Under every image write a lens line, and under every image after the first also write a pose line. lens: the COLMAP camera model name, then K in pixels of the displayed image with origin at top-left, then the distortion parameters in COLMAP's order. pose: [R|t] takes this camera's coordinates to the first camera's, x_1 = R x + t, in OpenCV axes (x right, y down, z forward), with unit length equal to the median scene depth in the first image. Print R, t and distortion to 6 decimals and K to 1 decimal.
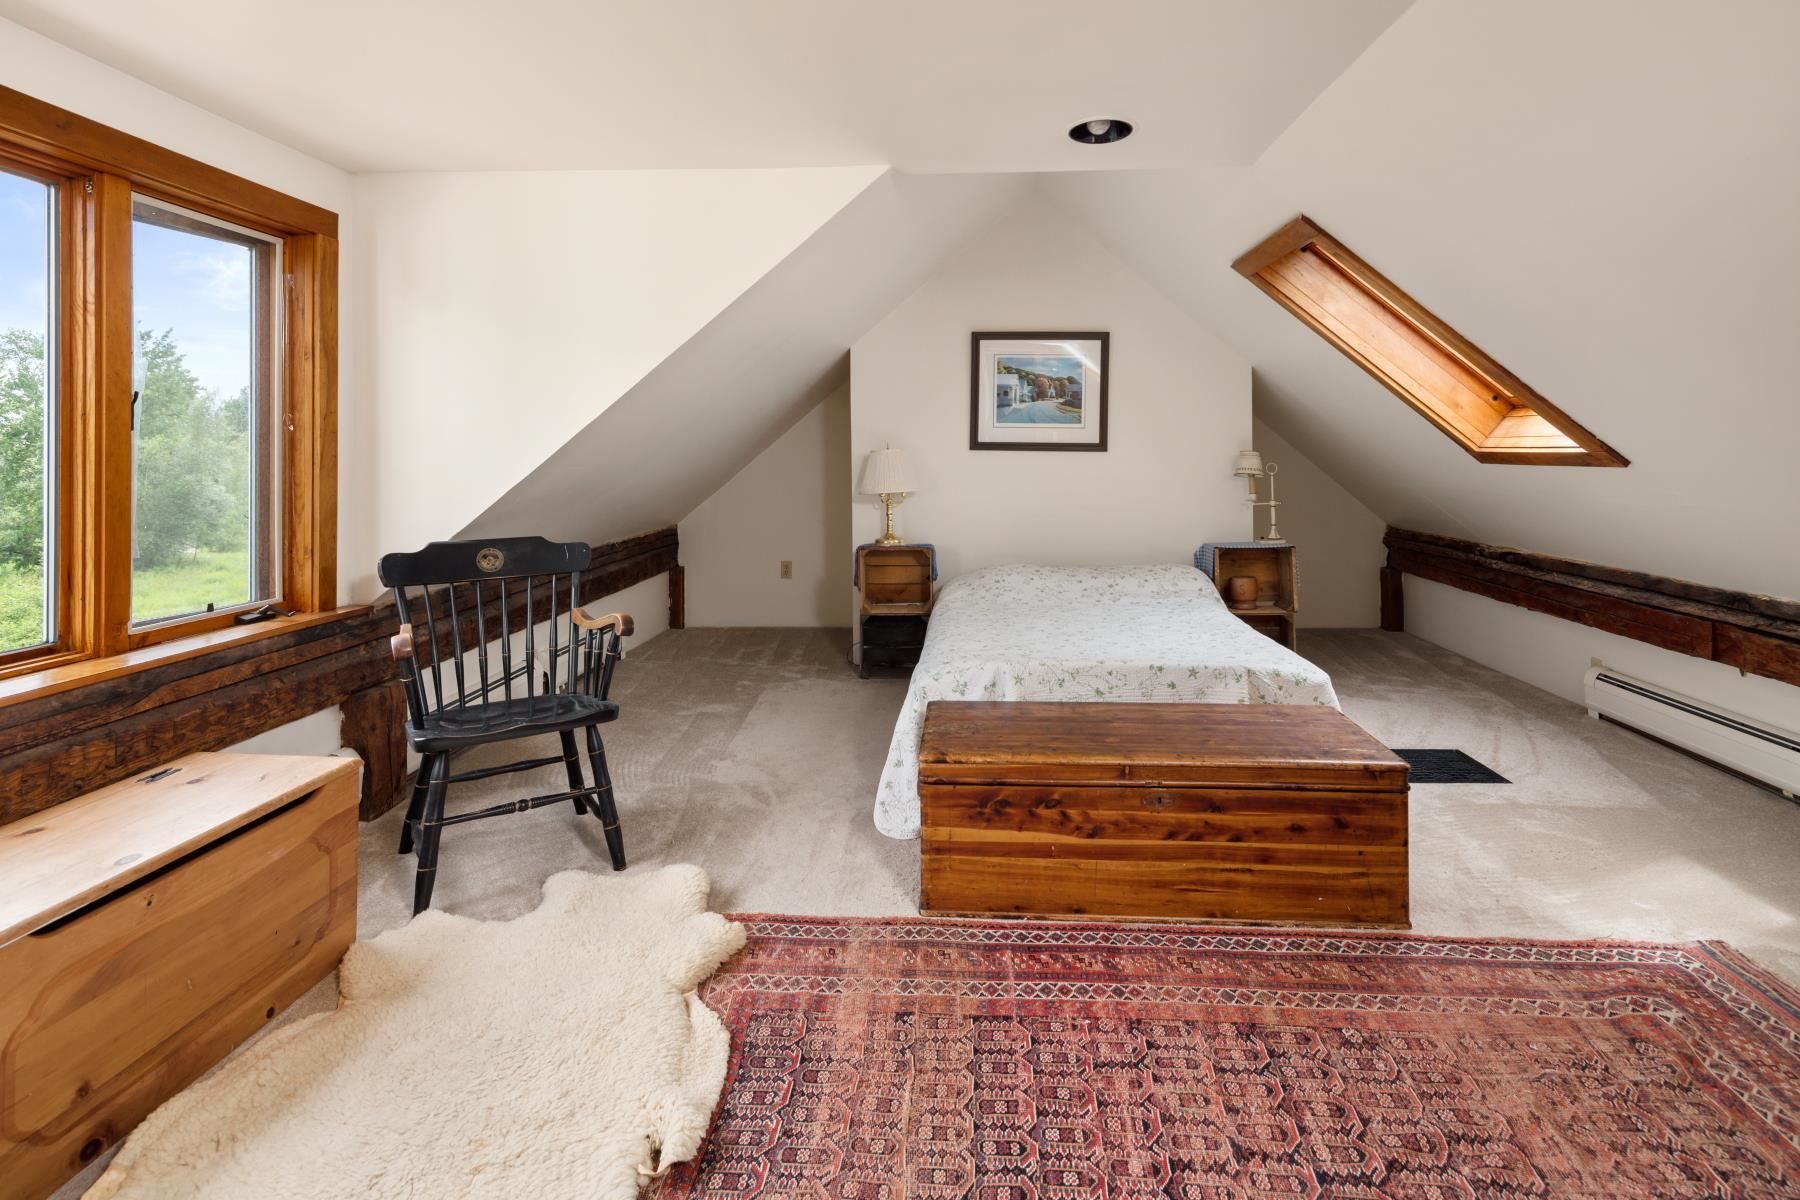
lens RADIAL K [[874.1, 0, 896.2], [0, 874.1, 468.1], [0, 0, 1]] dist [0.018234, -0.005827]
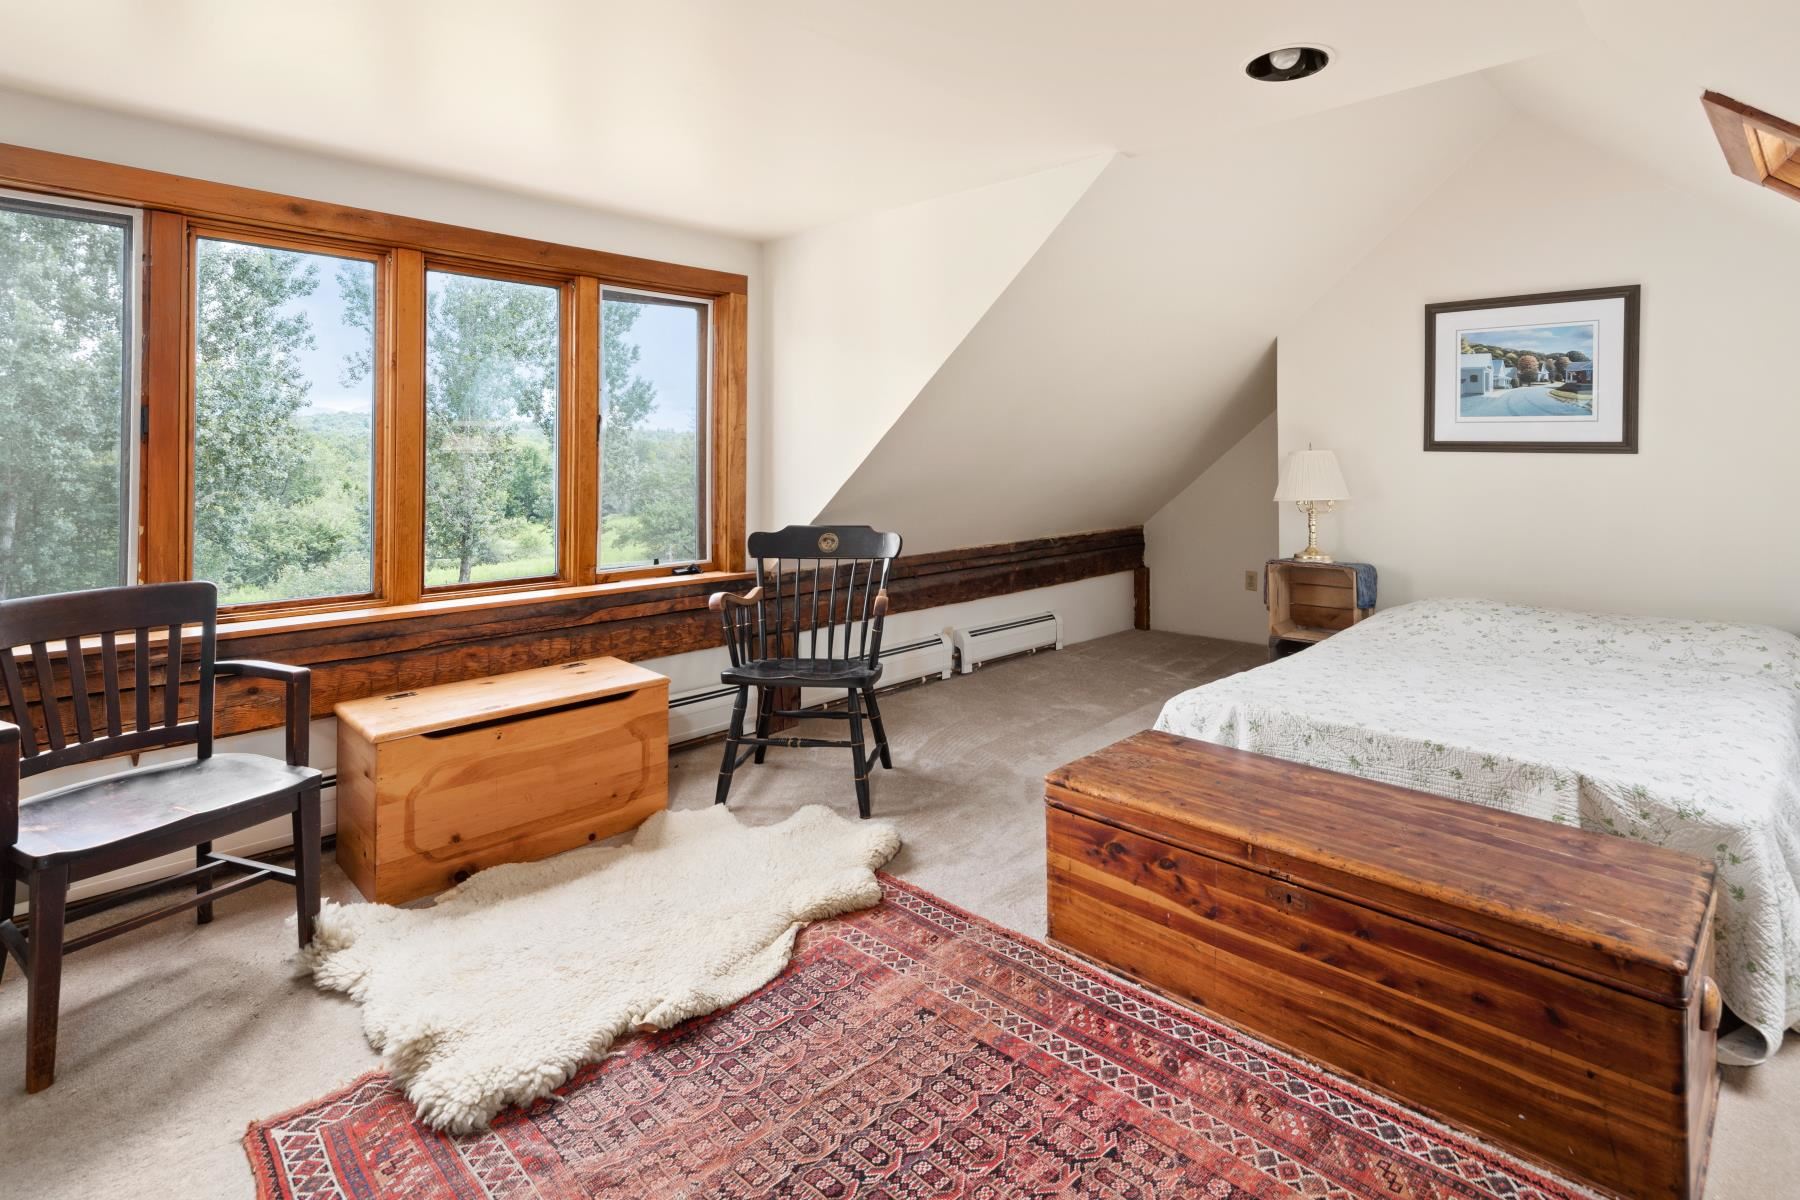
lens RADIAL K [[874.1, 0, 896.2], [0, 874.1, 468.1], [0, 0, 1]] dist [0.018234, -0.005827]
pose [[0.776643, 0.013351, -0.629800, 0.512351], [-0.012206, 0.999907, 0.006145, -0.010297], [0.629823, 0.002915, 0.776733, 0.156844]]
